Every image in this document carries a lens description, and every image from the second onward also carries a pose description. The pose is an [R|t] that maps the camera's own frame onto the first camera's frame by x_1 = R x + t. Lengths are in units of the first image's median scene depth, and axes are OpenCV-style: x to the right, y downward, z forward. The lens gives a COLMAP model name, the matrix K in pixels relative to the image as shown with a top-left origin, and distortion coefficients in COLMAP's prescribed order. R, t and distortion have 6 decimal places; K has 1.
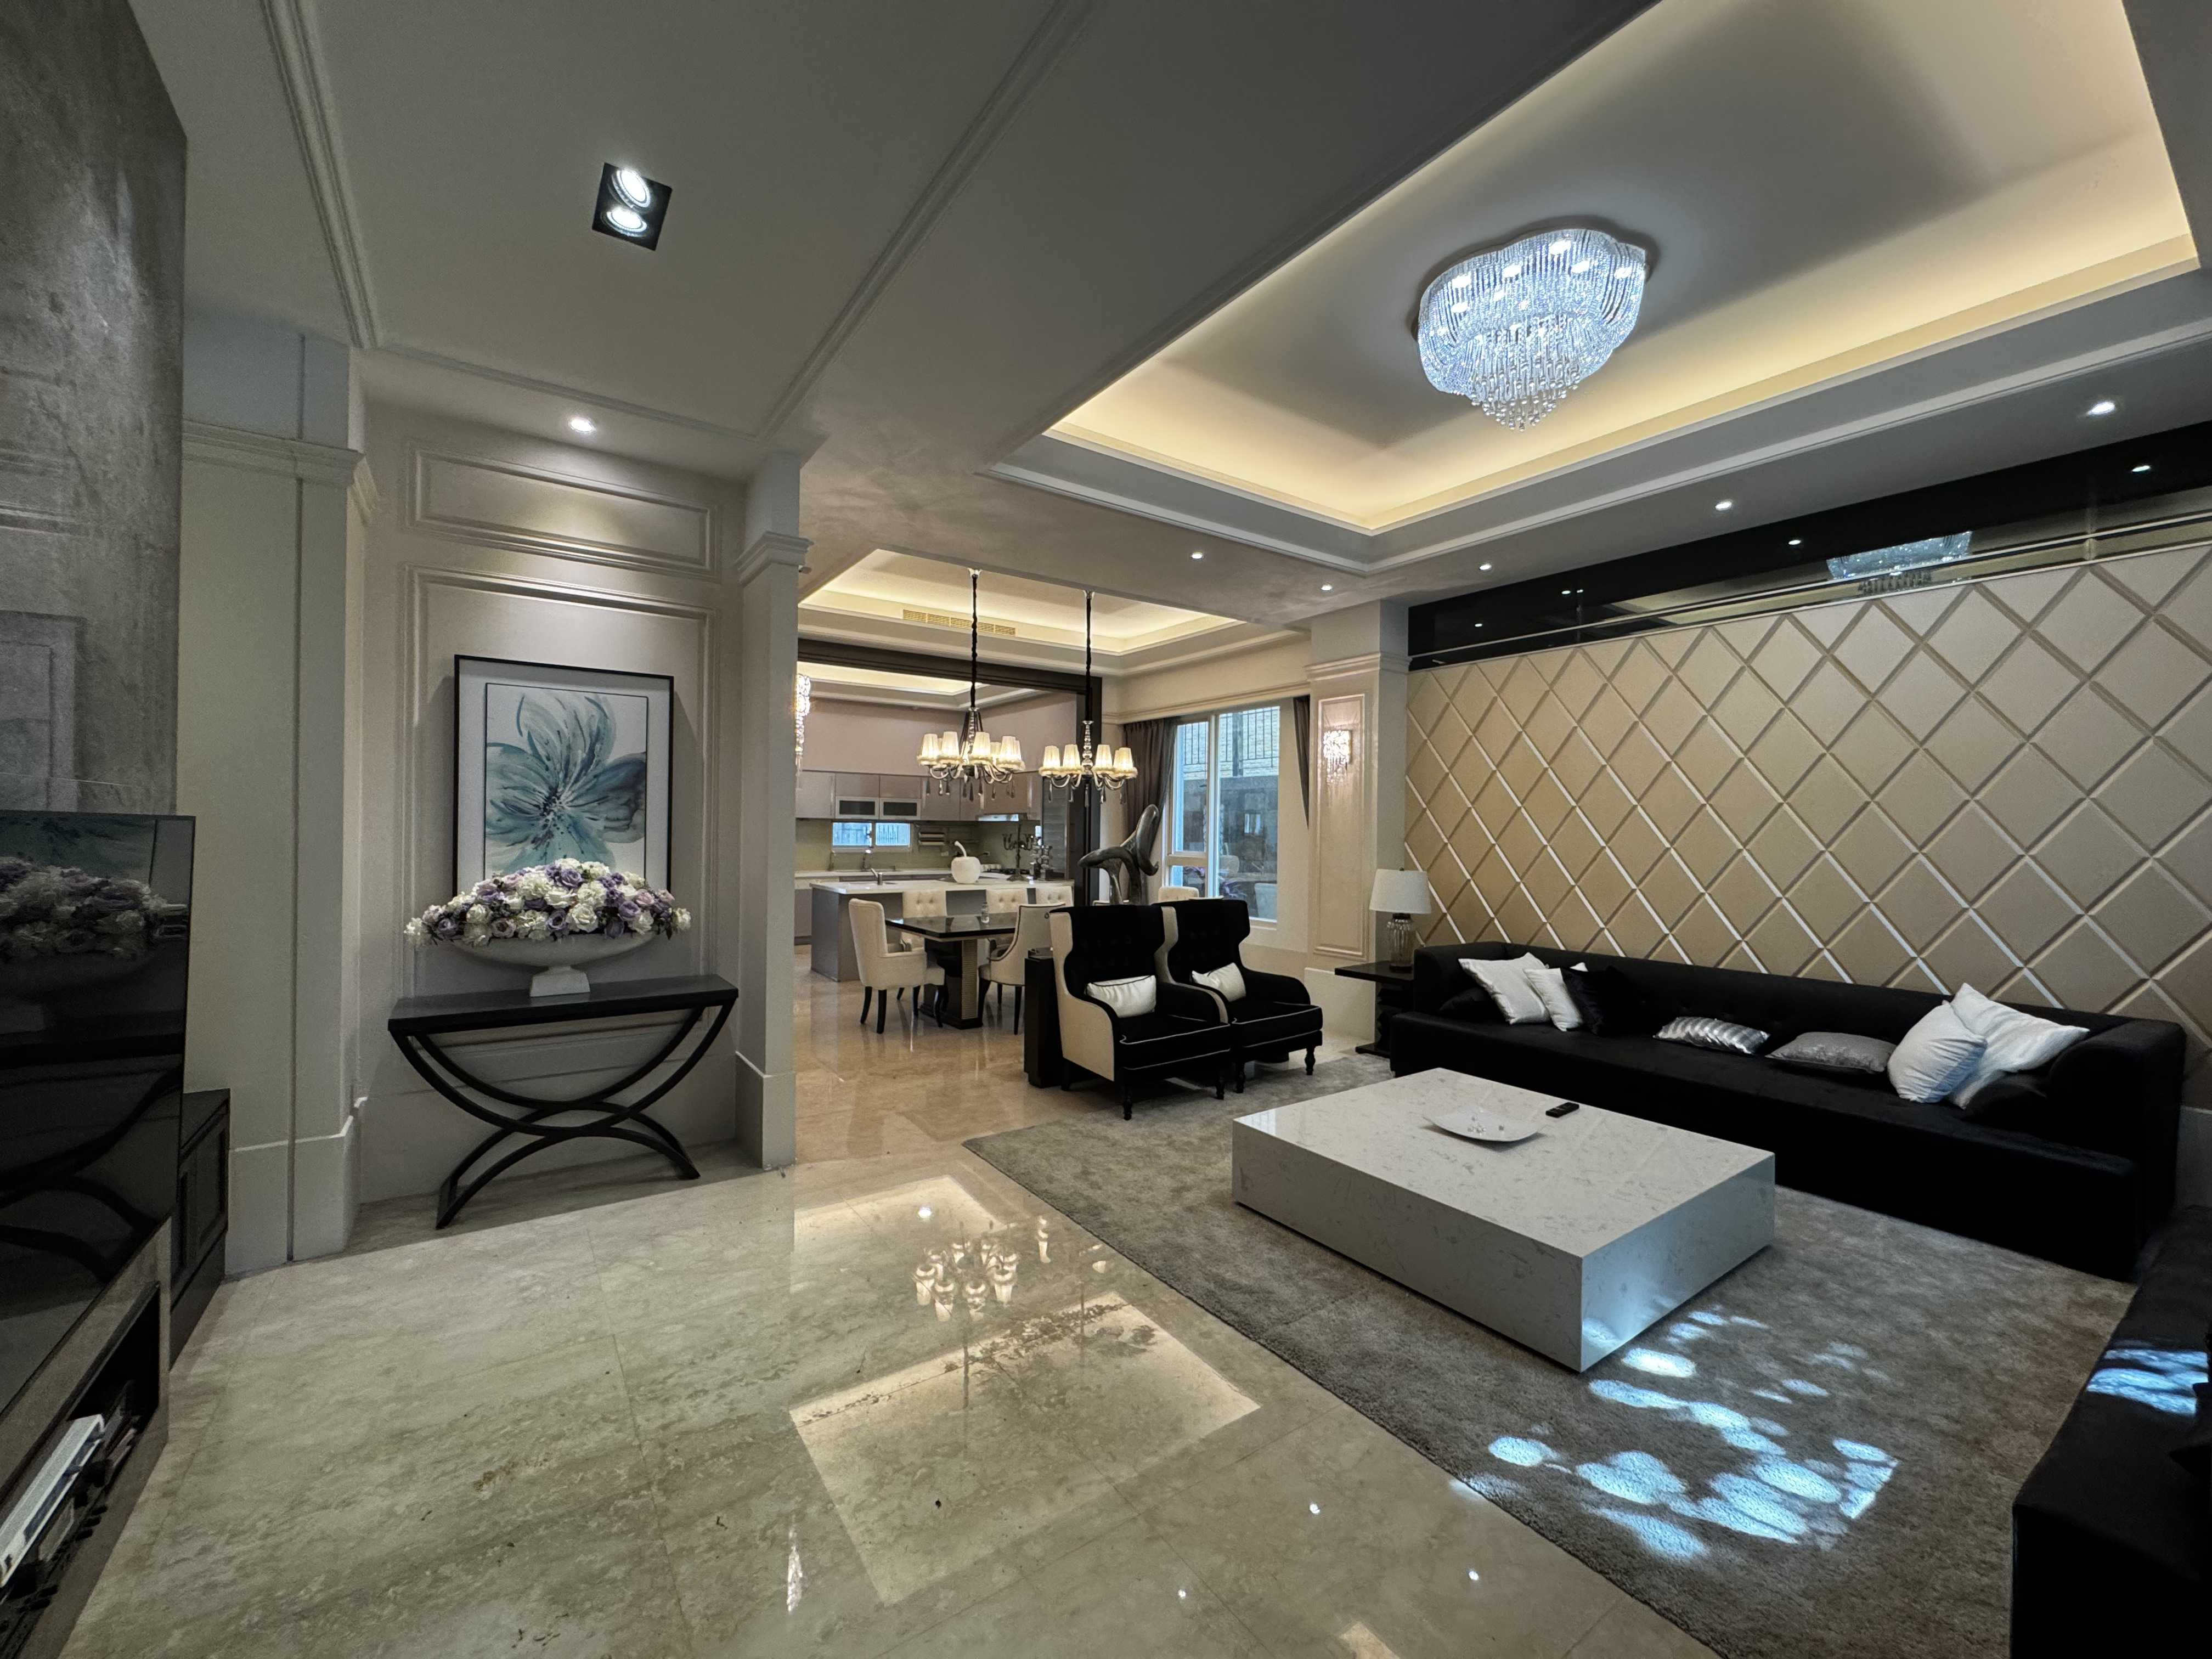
lens RADIAL K [[879.7, 0, 1104.5], [0, 879.7, 831.0], [0, 0, 1]] dist [-0.008847, 0.000102]
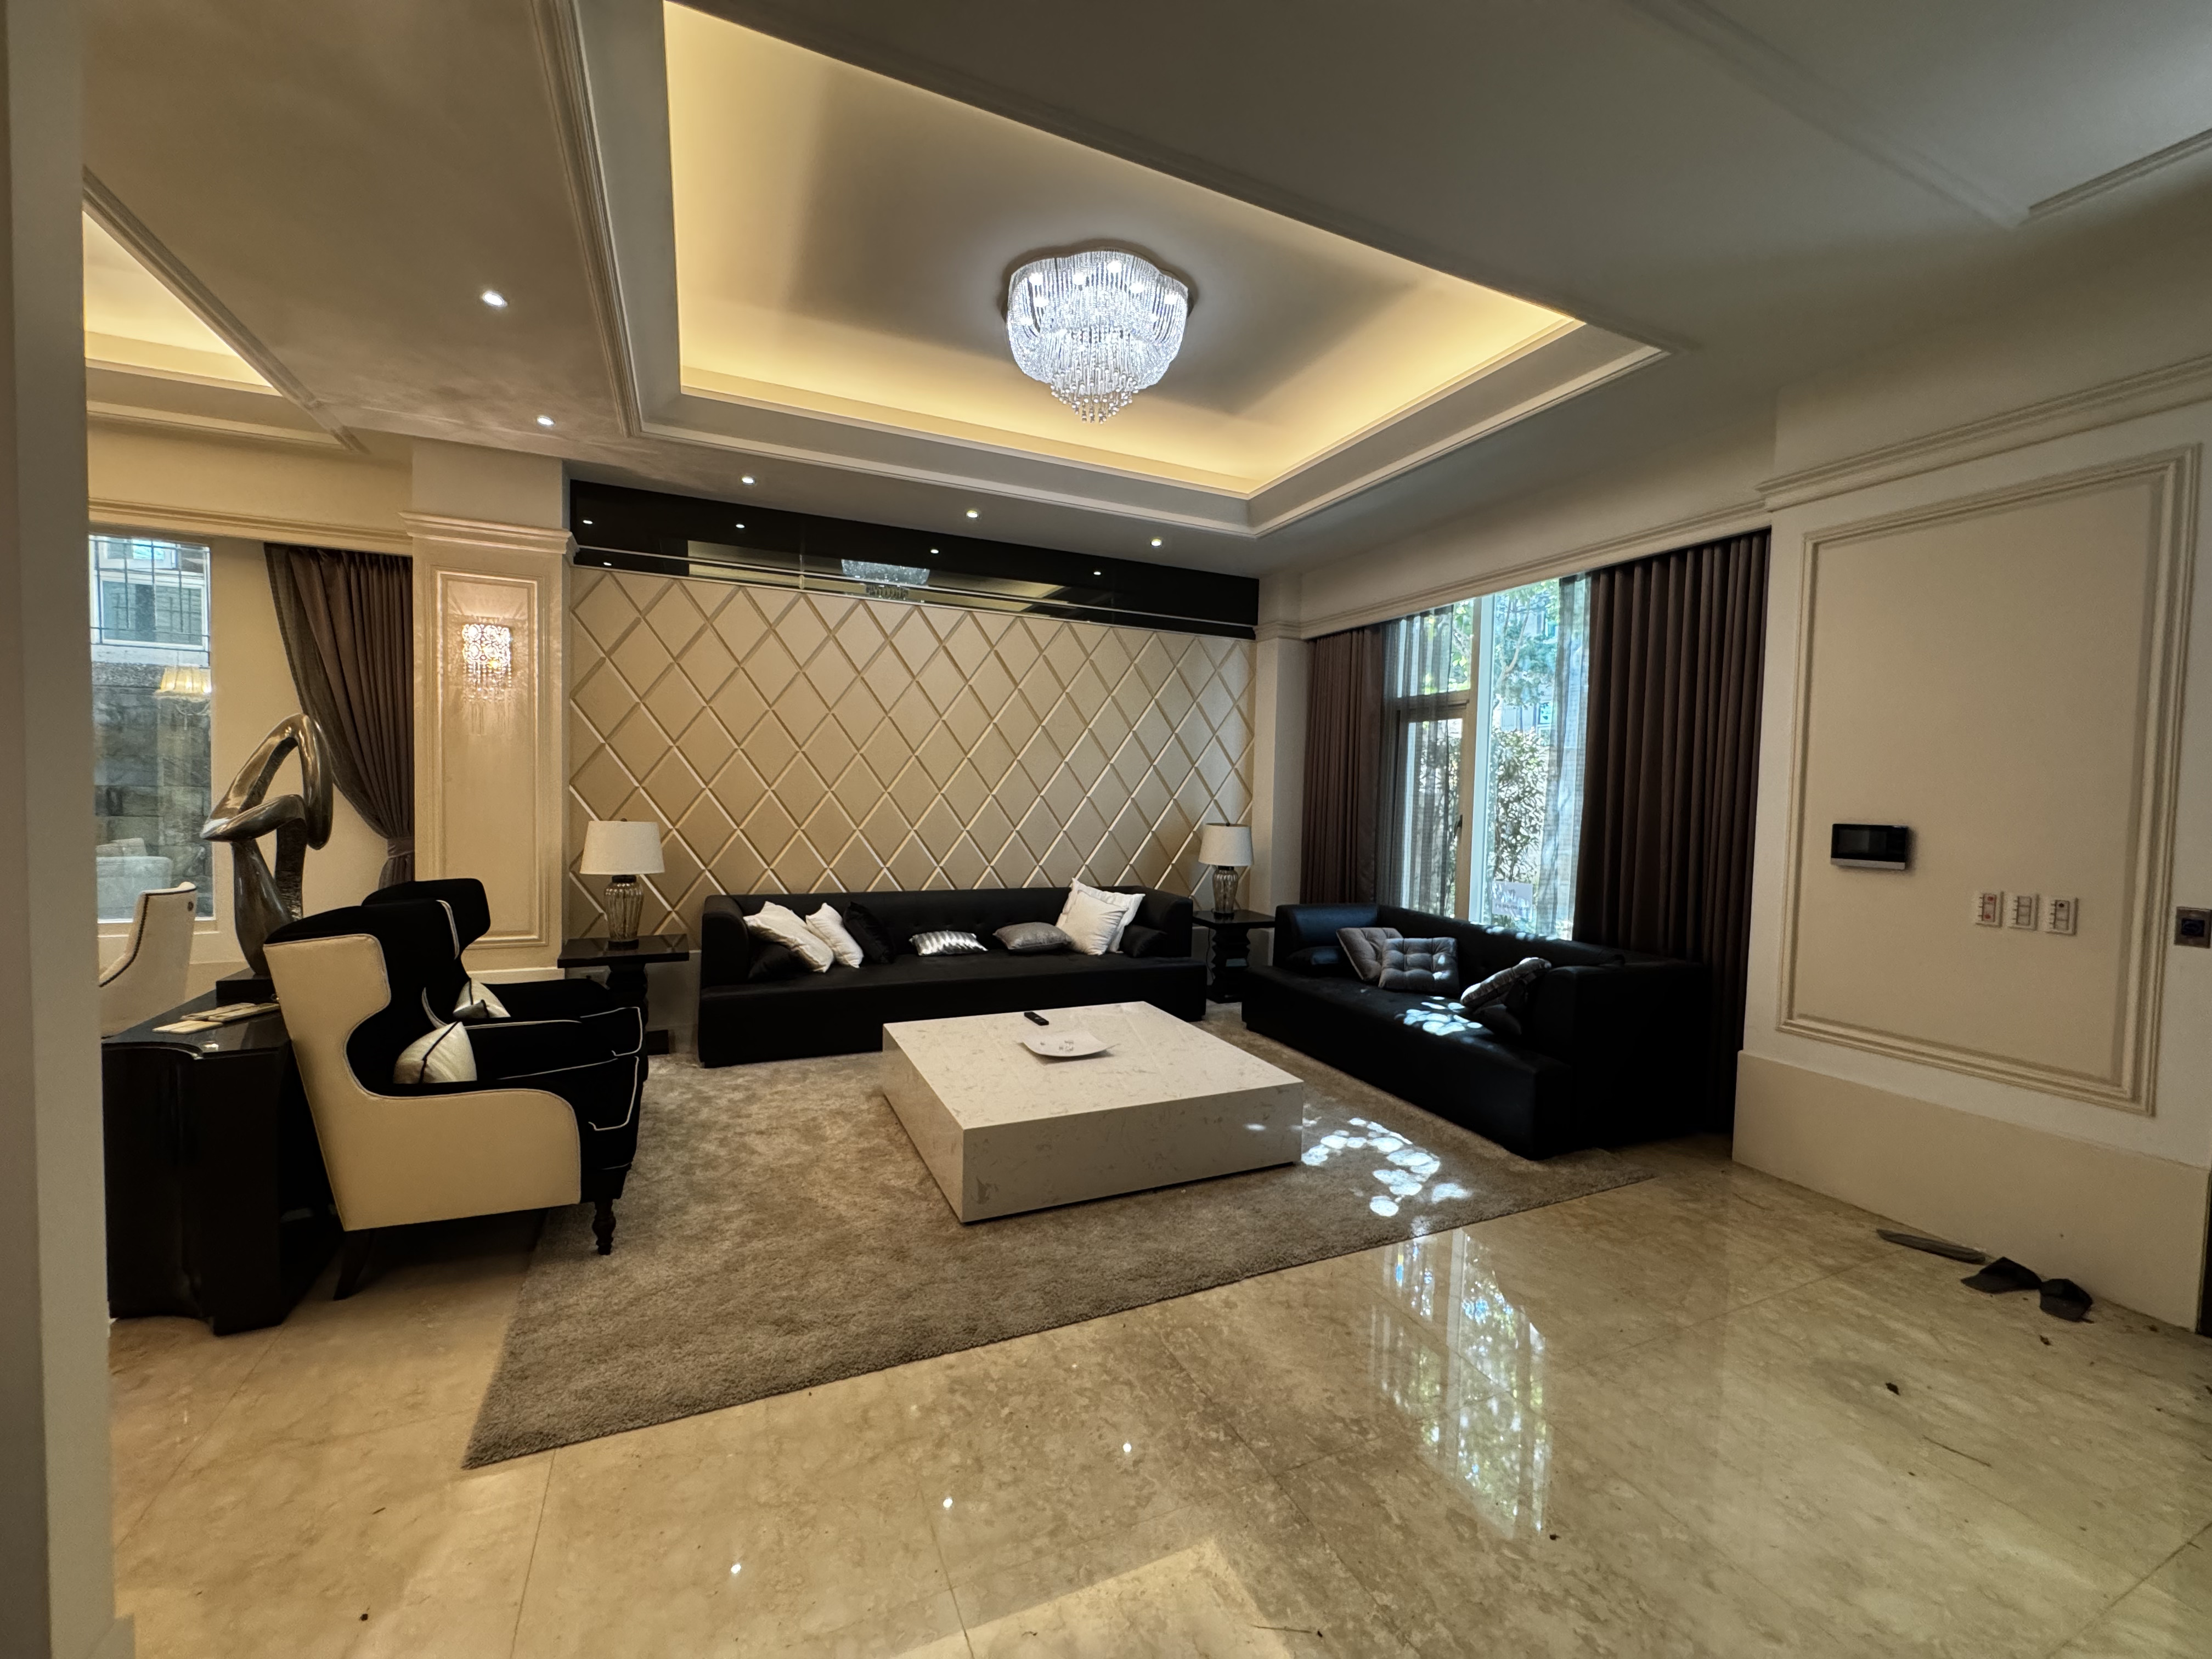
lens RADIAL K [[879.7, 0, 1109.1], [0, 879.7, 829.6], [0, 0, 1]] dist [-0.008847, 0.000102]
pose [[0.177517, -0.044695, 0.983102, -0.519032], [-0.019800, 0.998604, 0.048975, 0.006084], [-0.983919, -0.028159, 0.176384, 0.609547]]
